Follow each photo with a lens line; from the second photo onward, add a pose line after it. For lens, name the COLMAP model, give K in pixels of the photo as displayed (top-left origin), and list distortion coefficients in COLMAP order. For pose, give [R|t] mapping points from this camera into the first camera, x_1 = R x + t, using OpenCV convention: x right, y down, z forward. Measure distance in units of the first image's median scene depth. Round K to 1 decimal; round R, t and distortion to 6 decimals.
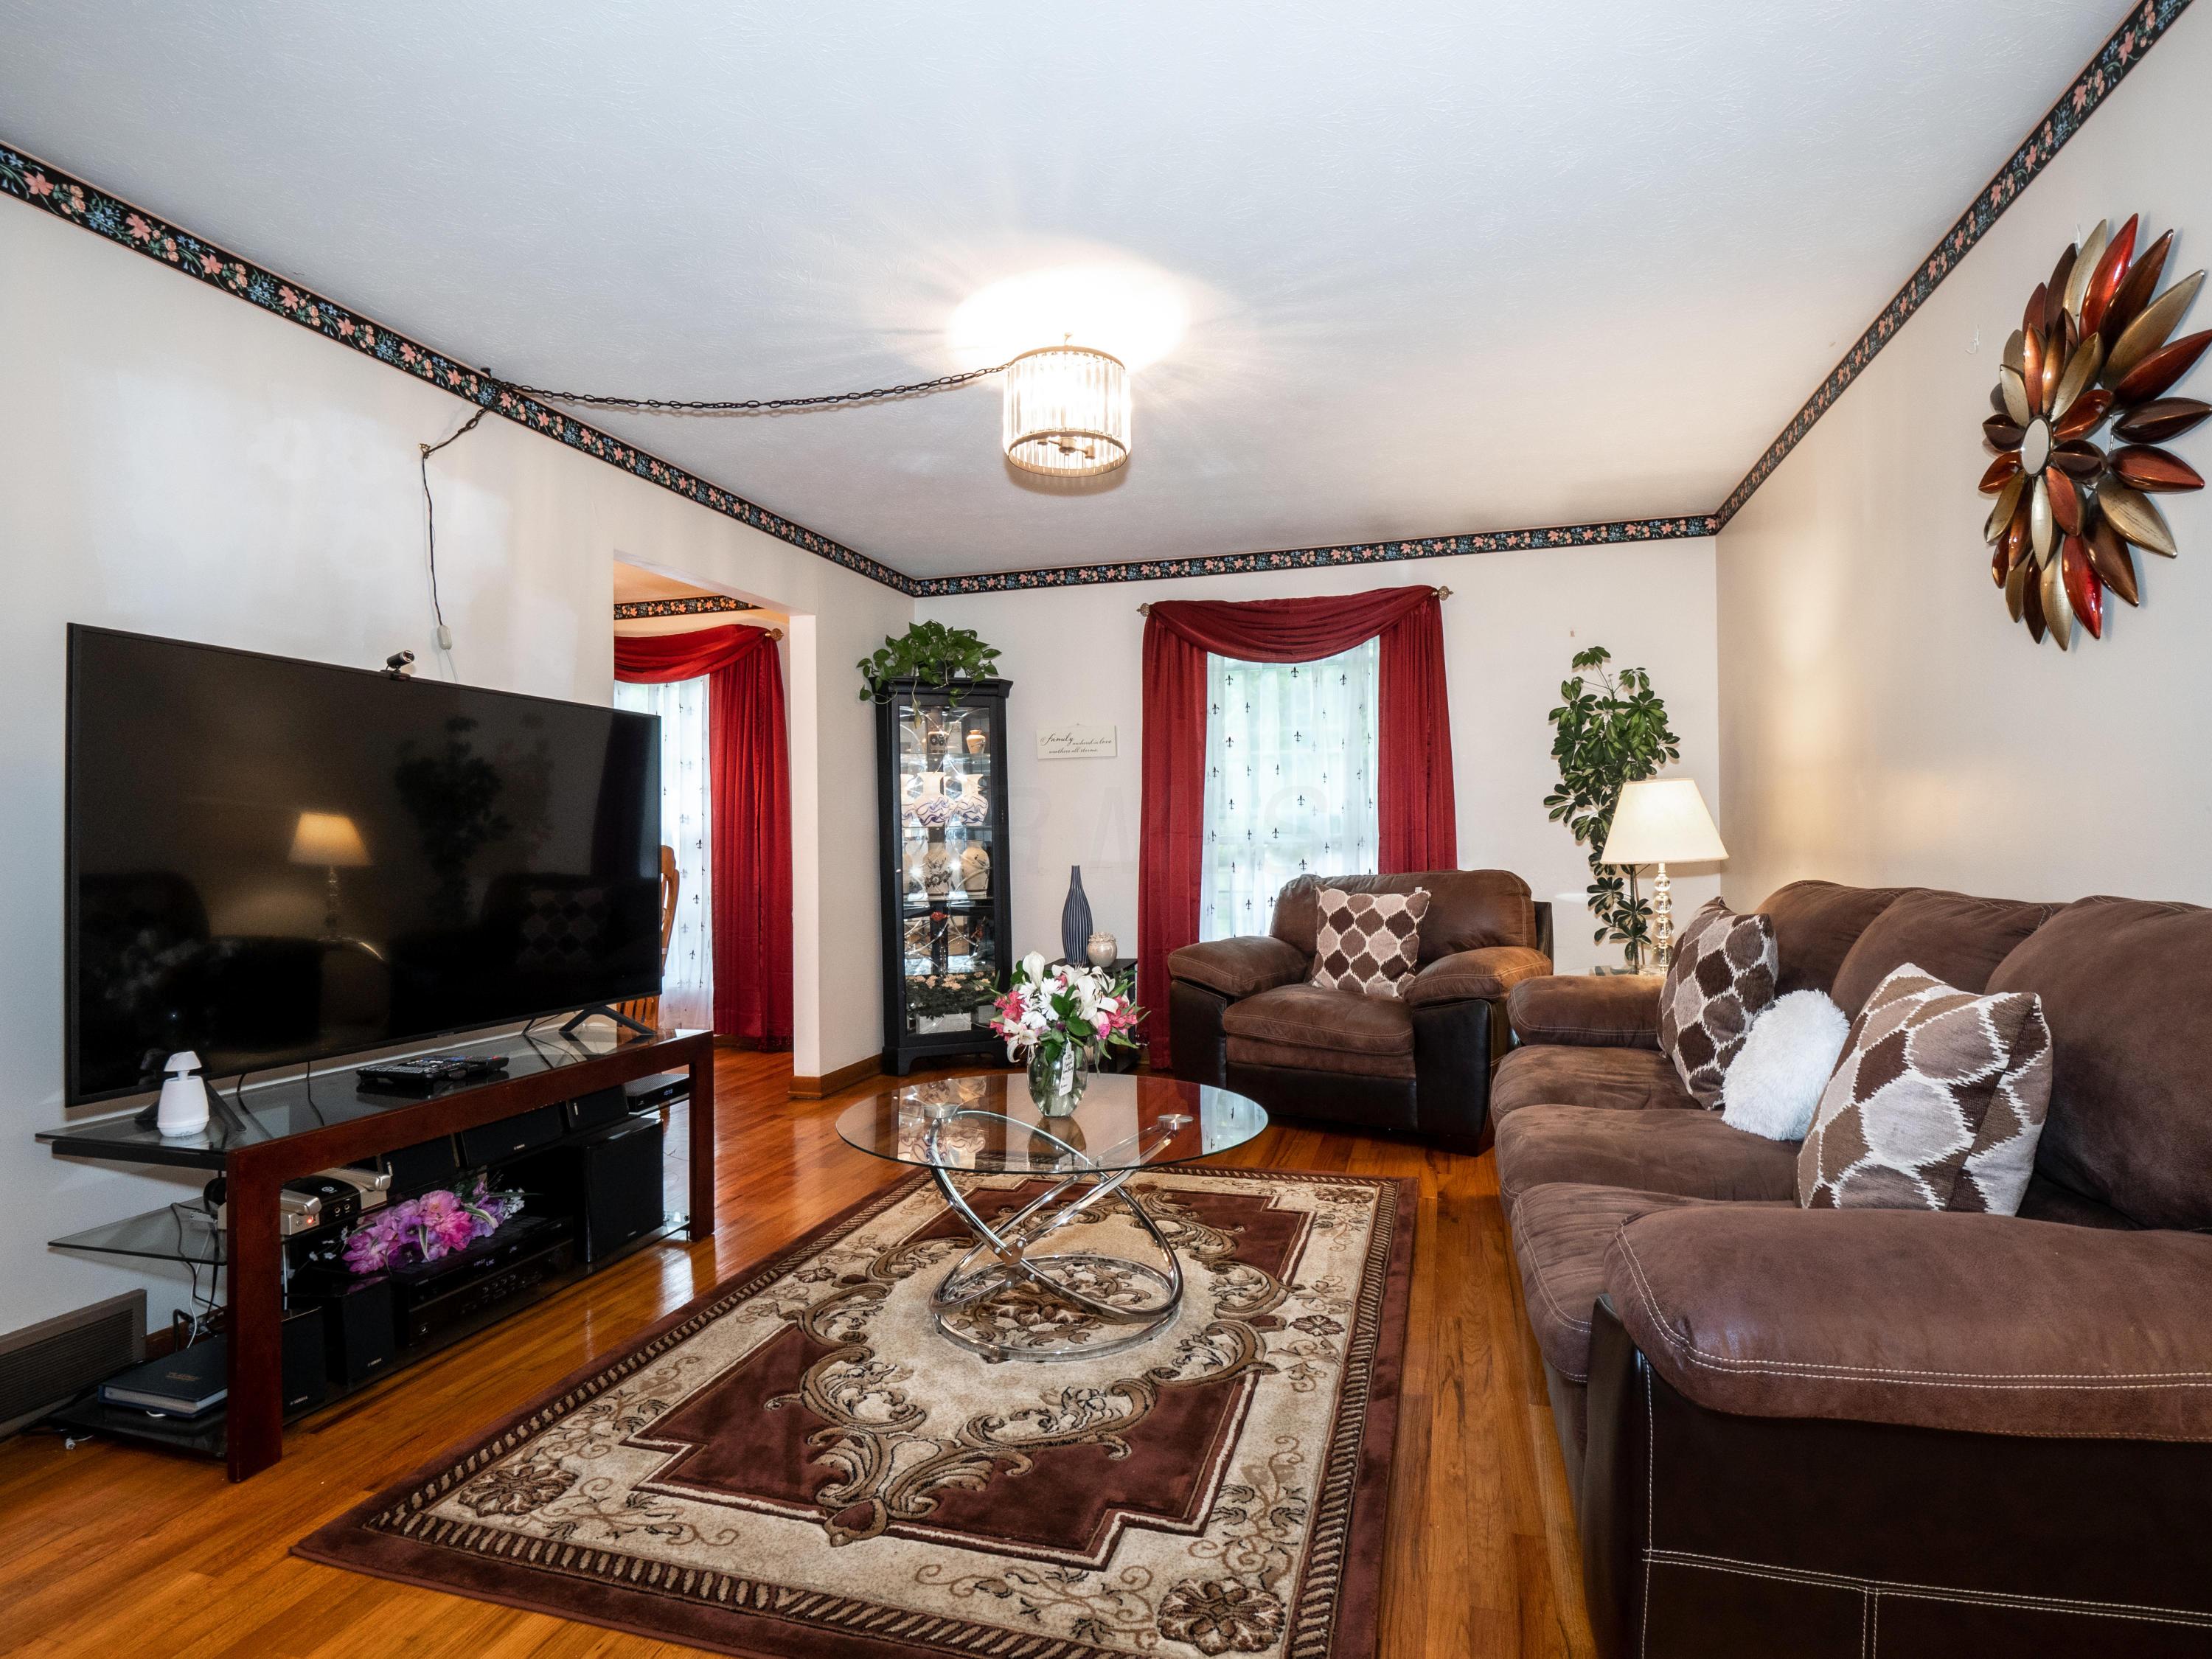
lens RADIAL K [[1110.5, 0, 1120.0], [0, 1110.5, 814.4], [0, 0, 1]] dist [-0.003258, 0.000996]
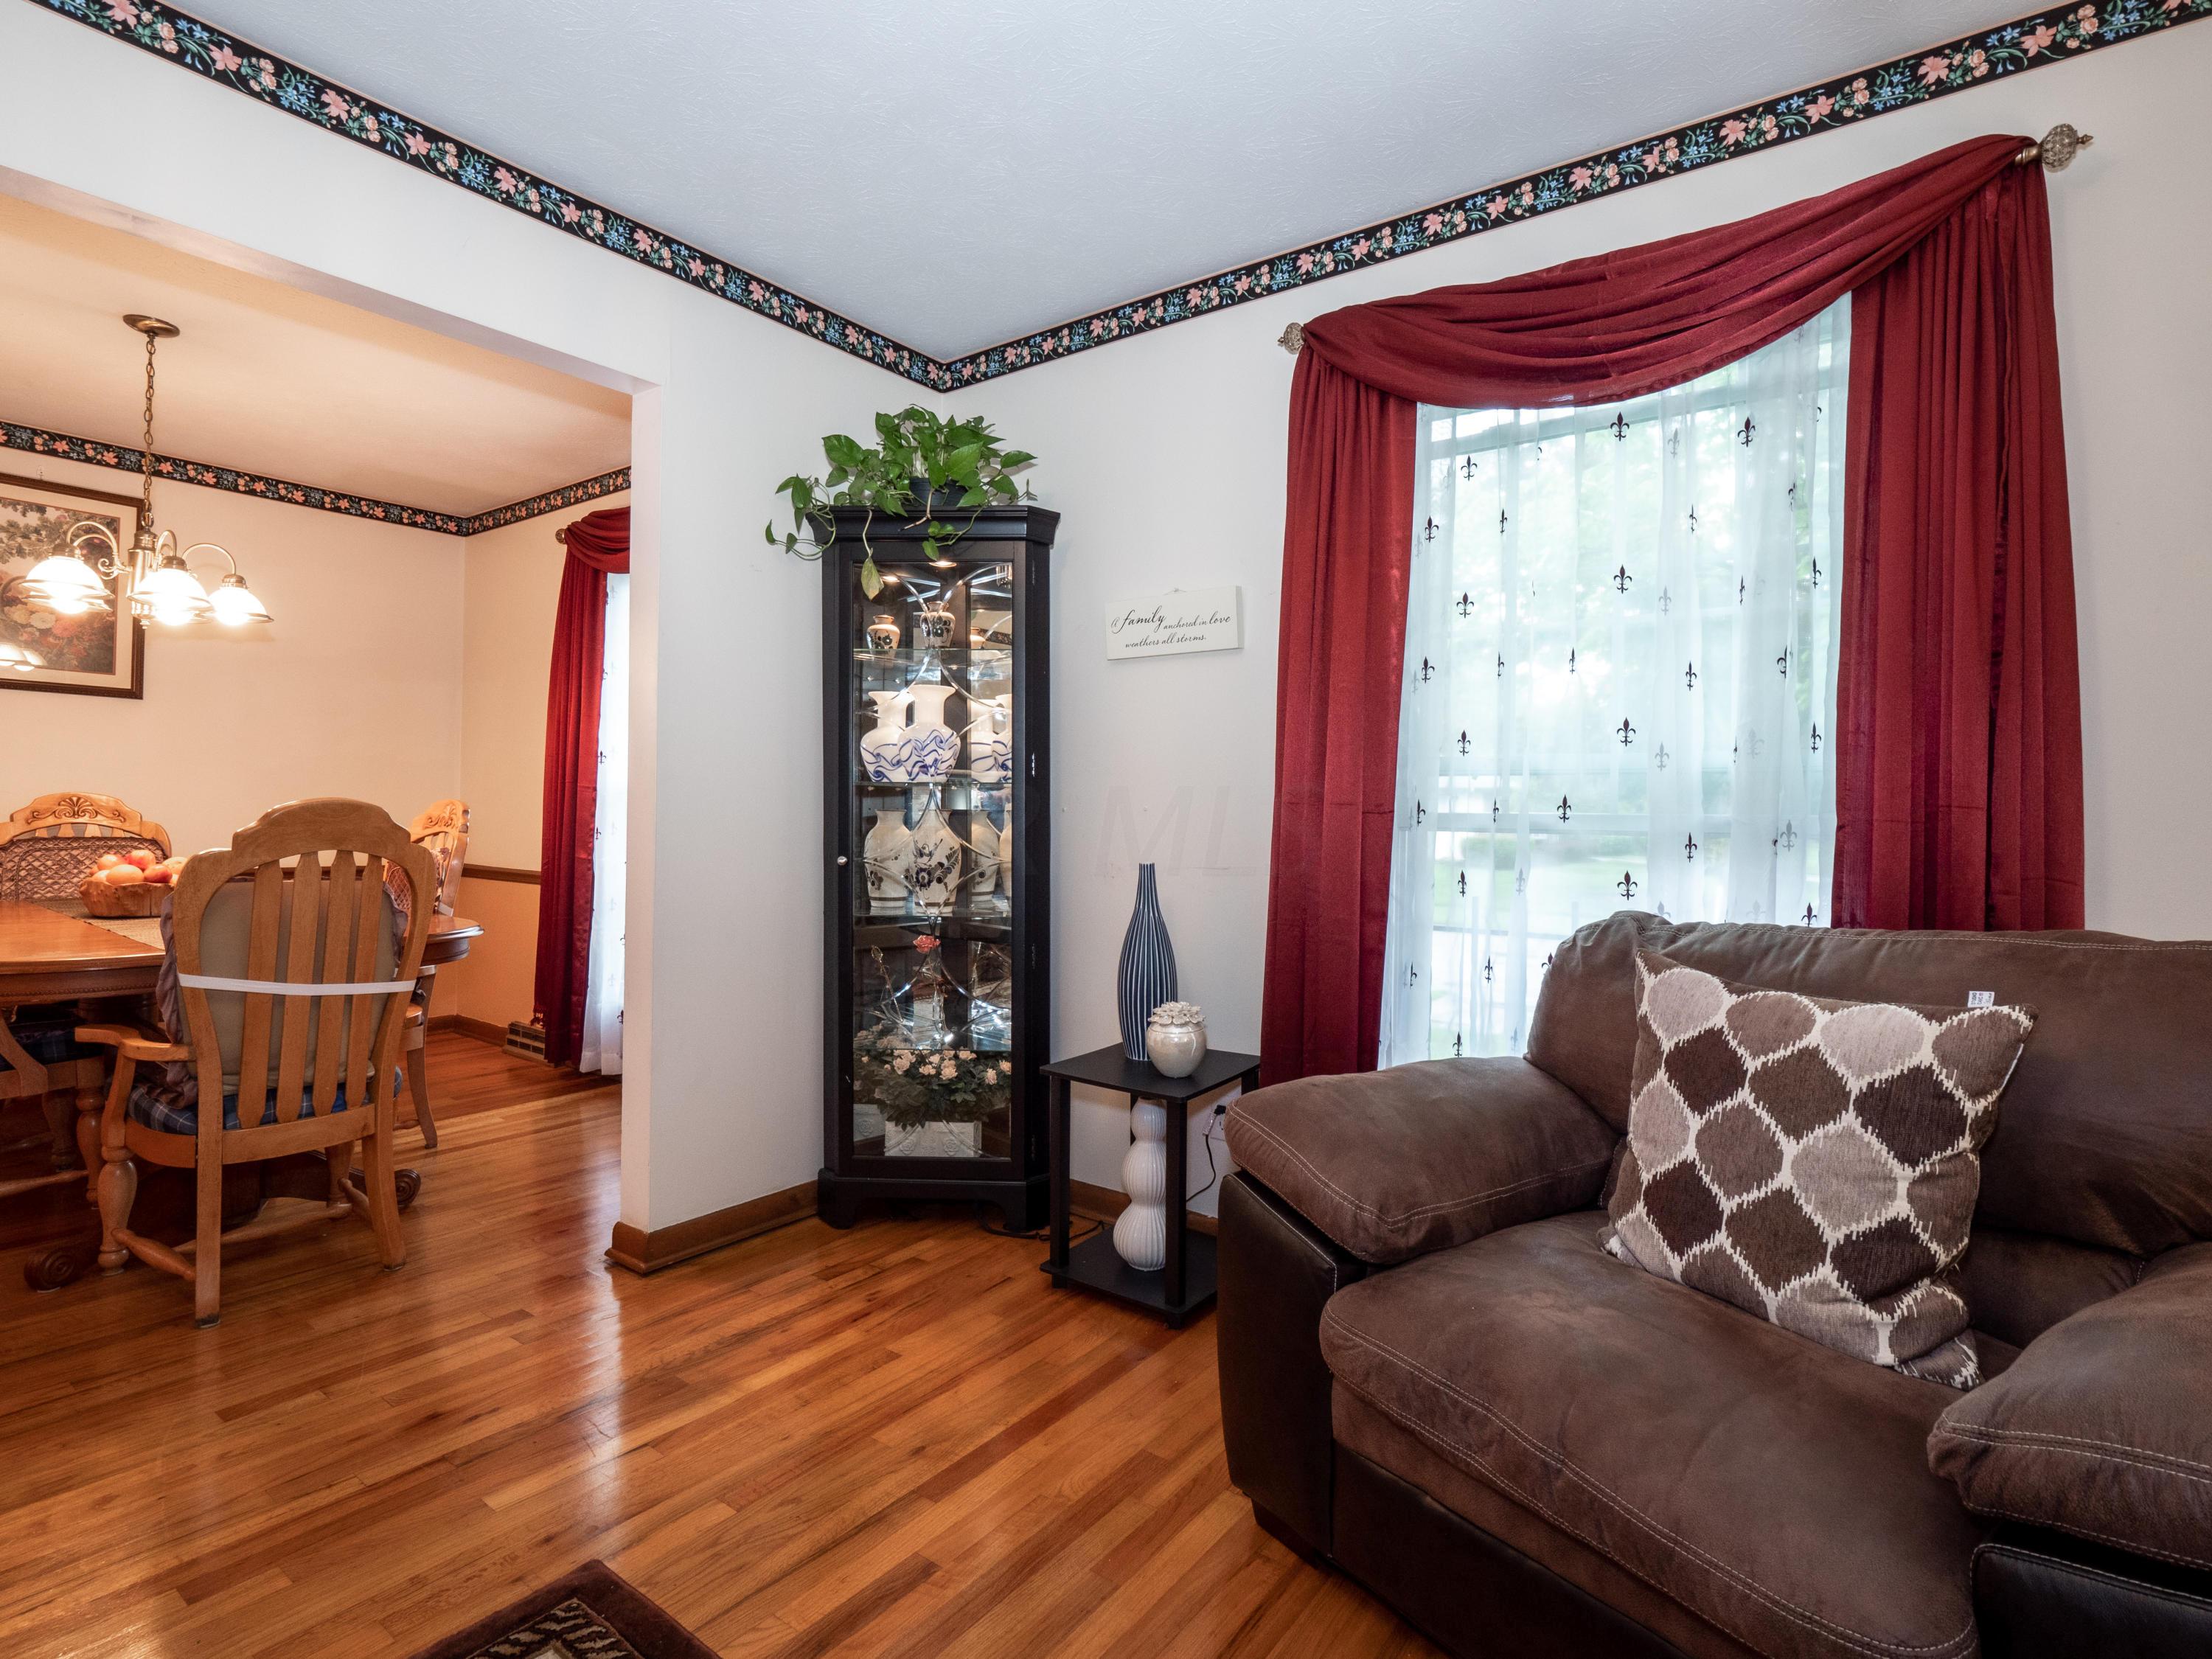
lens RADIAL K [[1149.3, 0, 1153.3], [0, 1149.3, 778.5], [0, 0, 1]] dist [0.090769, -0.016662]
pose [[0.948871, 0.013306, -0.315384, 0.130560], [-0.009938, 0.999875, 0.012284, 0.001501], [0.315508, -0.008521, 0.948885, 0.515578]]
